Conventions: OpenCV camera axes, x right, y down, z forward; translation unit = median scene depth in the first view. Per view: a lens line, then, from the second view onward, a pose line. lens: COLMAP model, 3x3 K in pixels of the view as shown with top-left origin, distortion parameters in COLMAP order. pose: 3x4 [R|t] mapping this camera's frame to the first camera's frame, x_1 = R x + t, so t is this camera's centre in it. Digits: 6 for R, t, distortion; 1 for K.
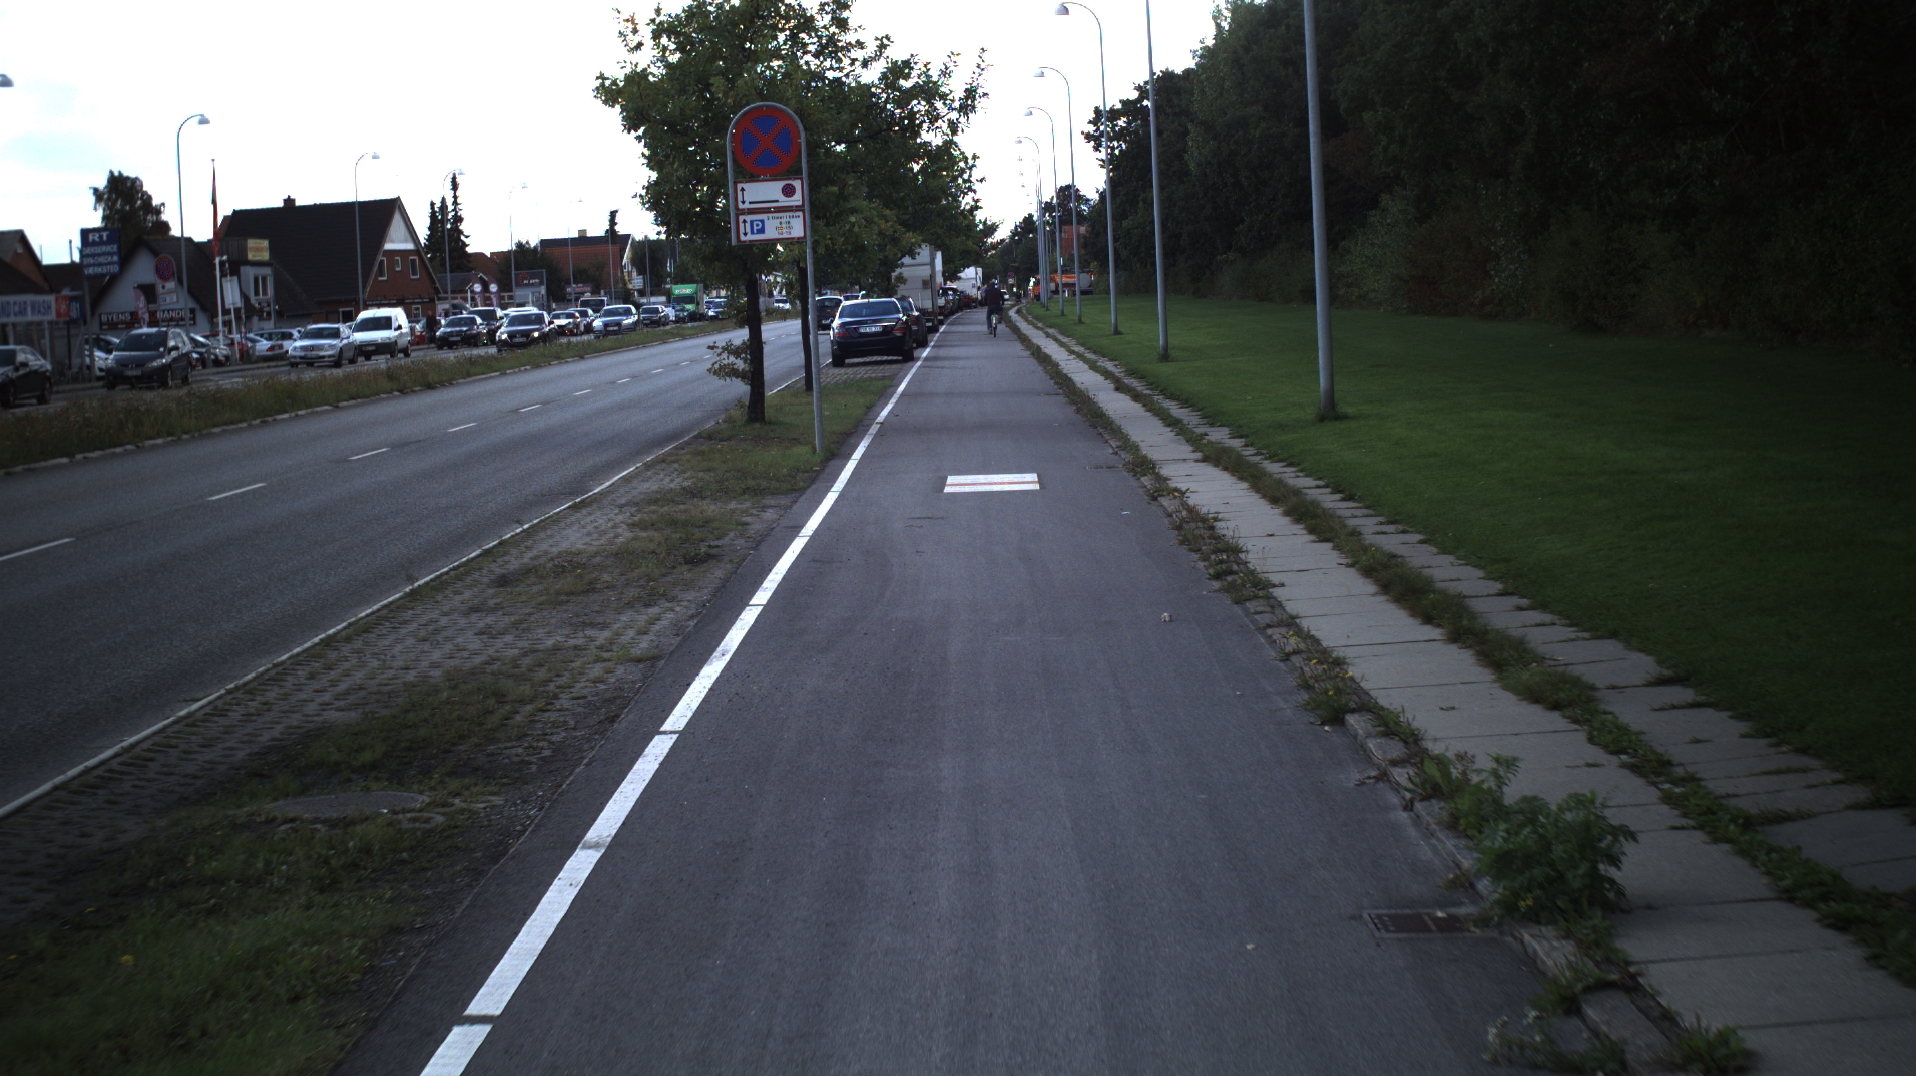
lens RADIAL K [[3550.1, 0, 958.0], [0, 3550.1, 538.0], [0, 0, 1]] dist [-0.264716, 0.302445]
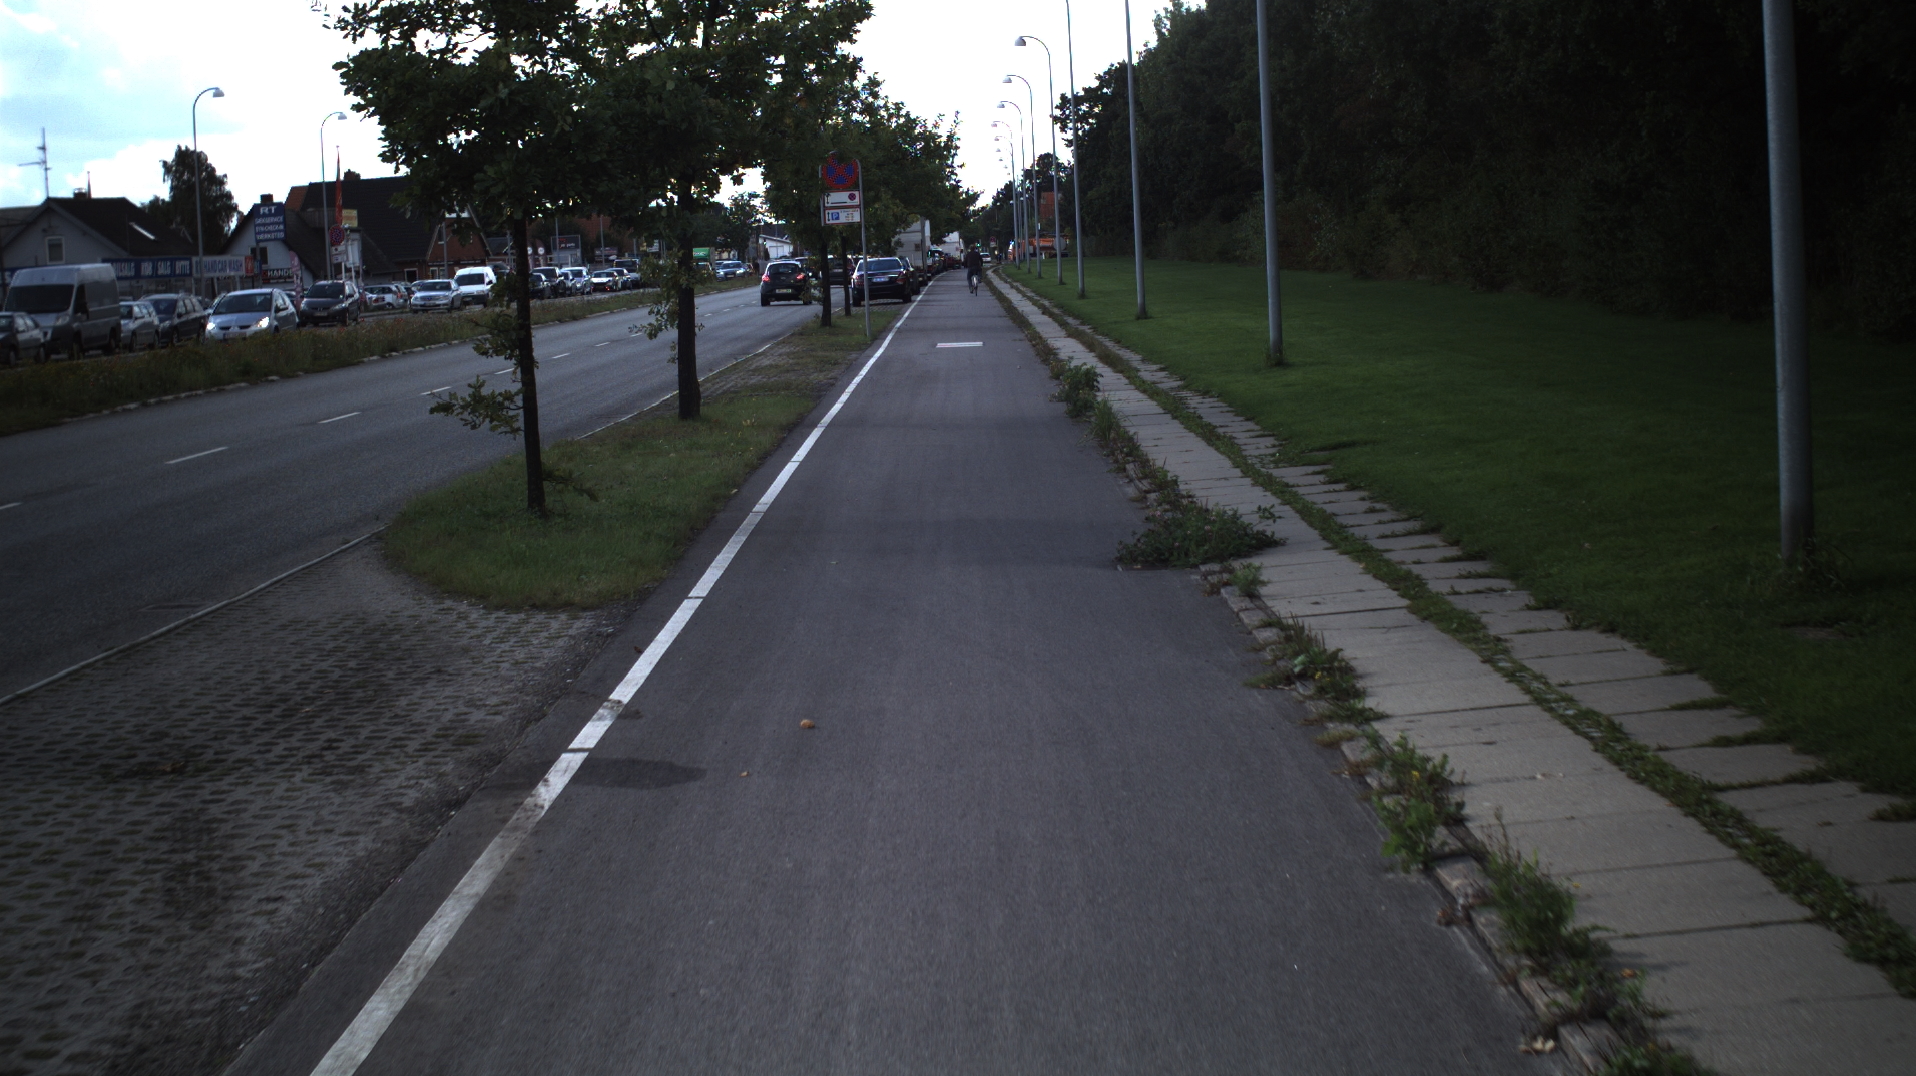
lens RADIAL K [[3550.1, 0, 958.0], [0, 3550.1, 538.0], [0, 0, 1]] dist [-0.264716, 0.302445]
pose [[0.999991, -0.000736, 0.004083, 0.000070], [0.000694, 0.999946, 0.010345, 0.023527], [-0.004090, -0.010342, 0.999938, -0.327266]]
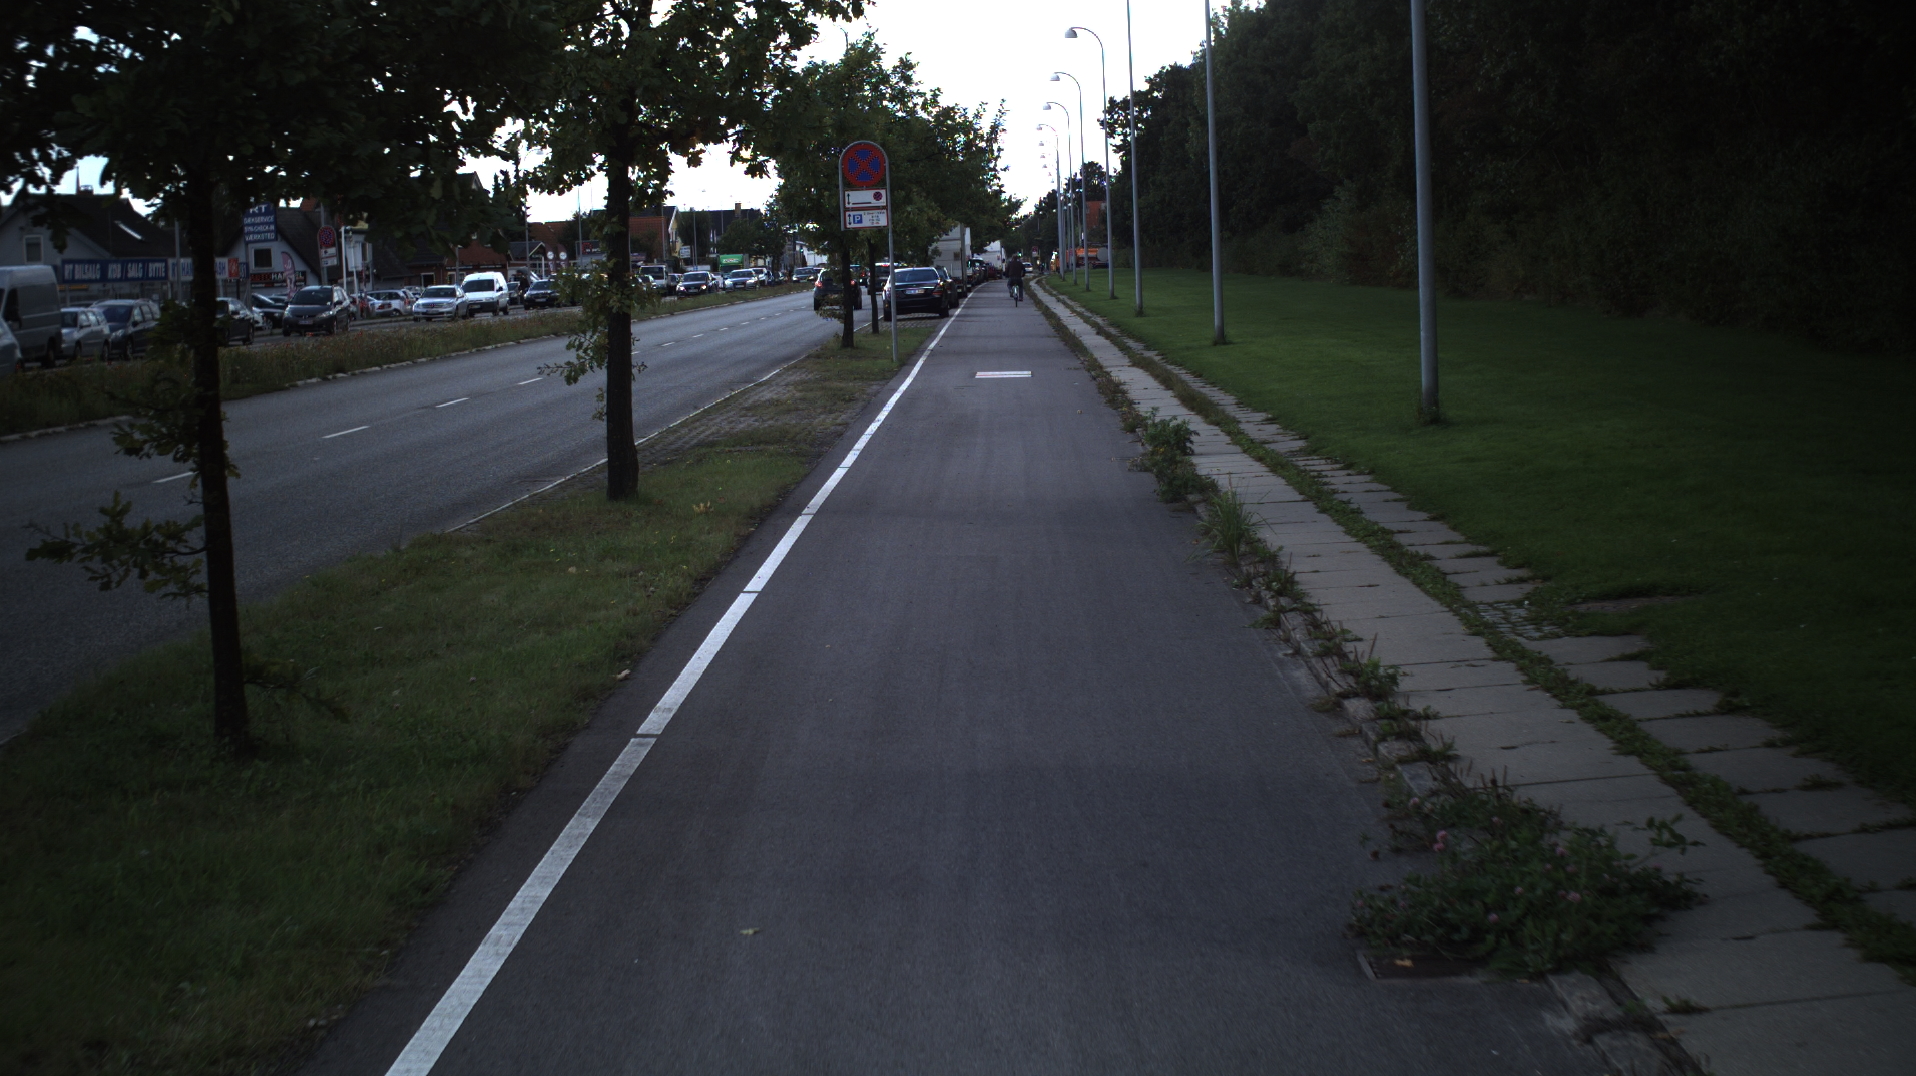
lens RADIAL K [[3550.1, 0, 958.0], [0, 3550.1, 538.0], [0, 0, 1]] dist [-0.264716, 0.302445]
pose [[0.999924, 0.010471, -0.006515, -0.000084], [-0.010420, 0.999915, 0.007846, 0.015582], [0.006597, -0.007777, 0.999948, -0.218022]]
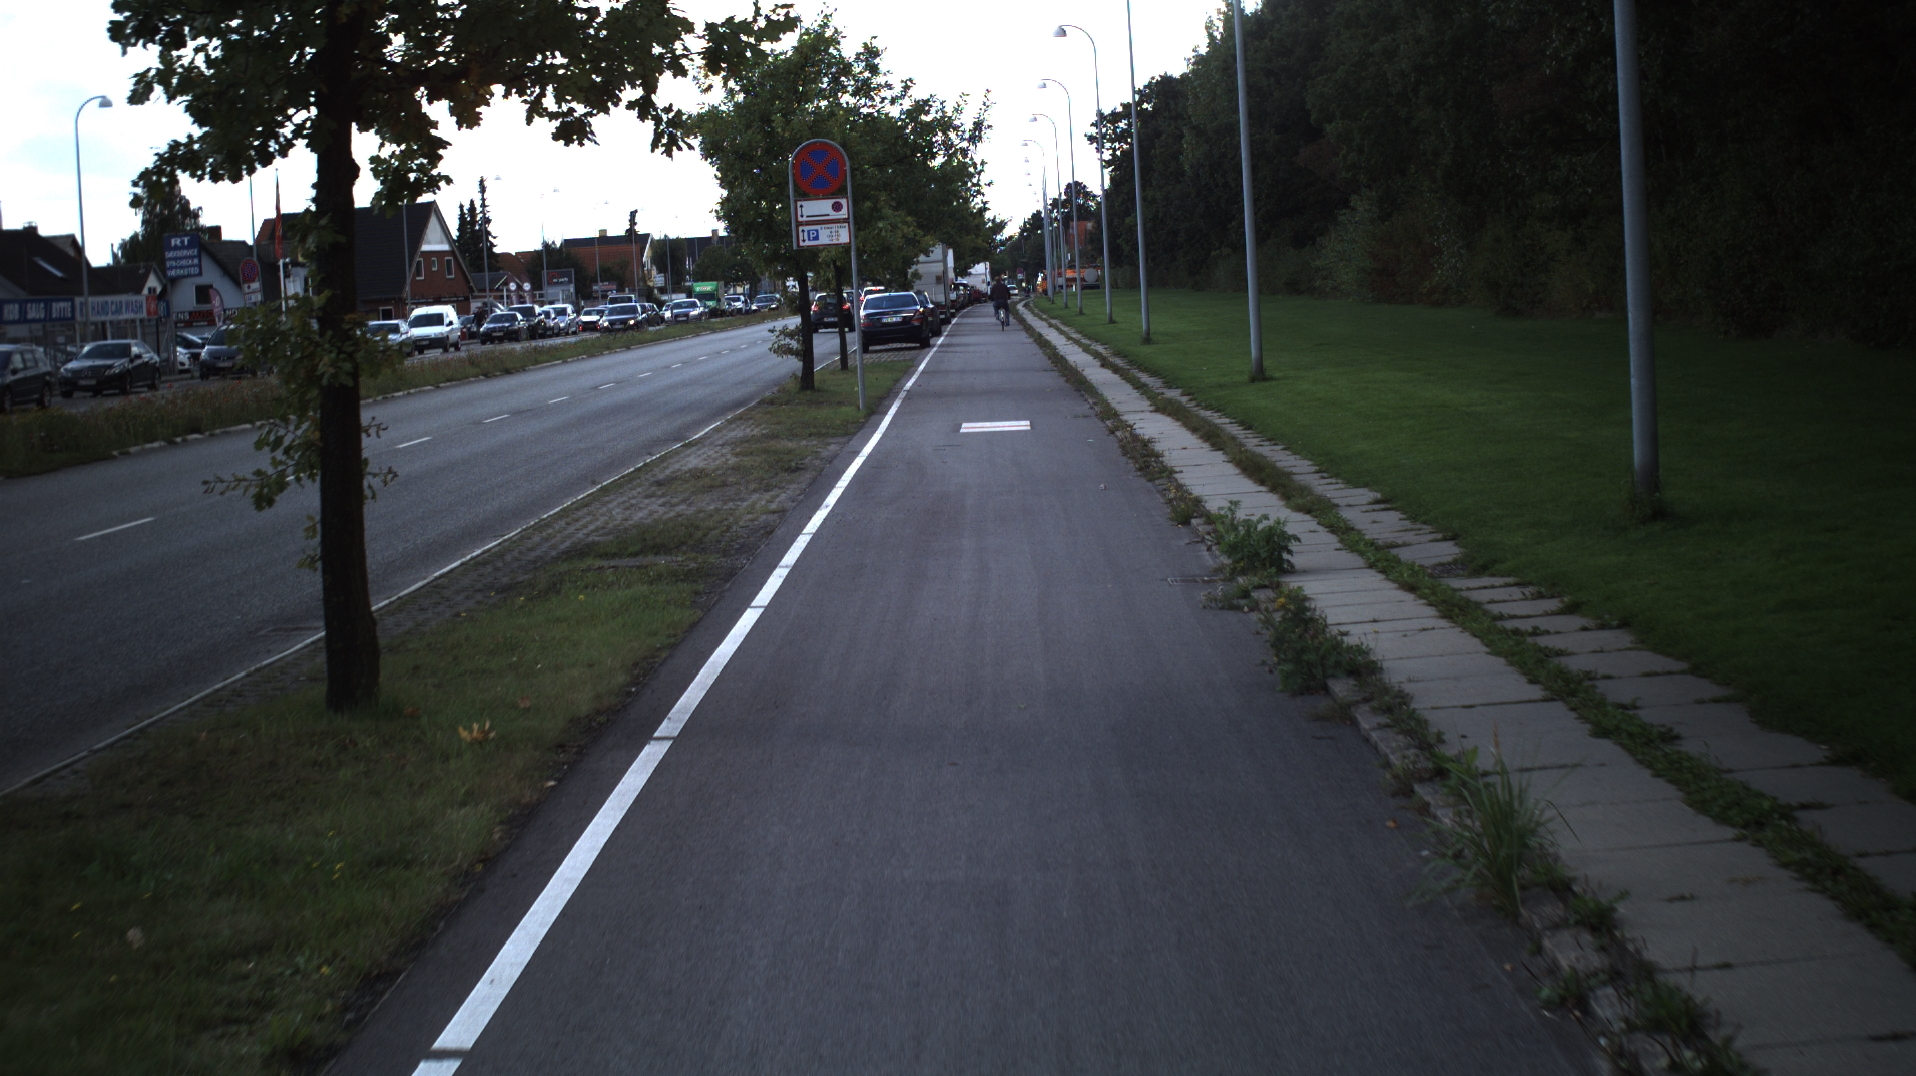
lens RADIAL K [[3550.1, 0, 958.0], [0, 3550.1, 538.0], [0, 0, 1]] dist [-0.264716, 0.302445]
pose [[0.999966, -0.007443, -0.003417, -0.000130], [0.007447, 0.999972, 0.001173, 0.007995], [0.003408, -0.001198, 0.999993, -0.108883]]
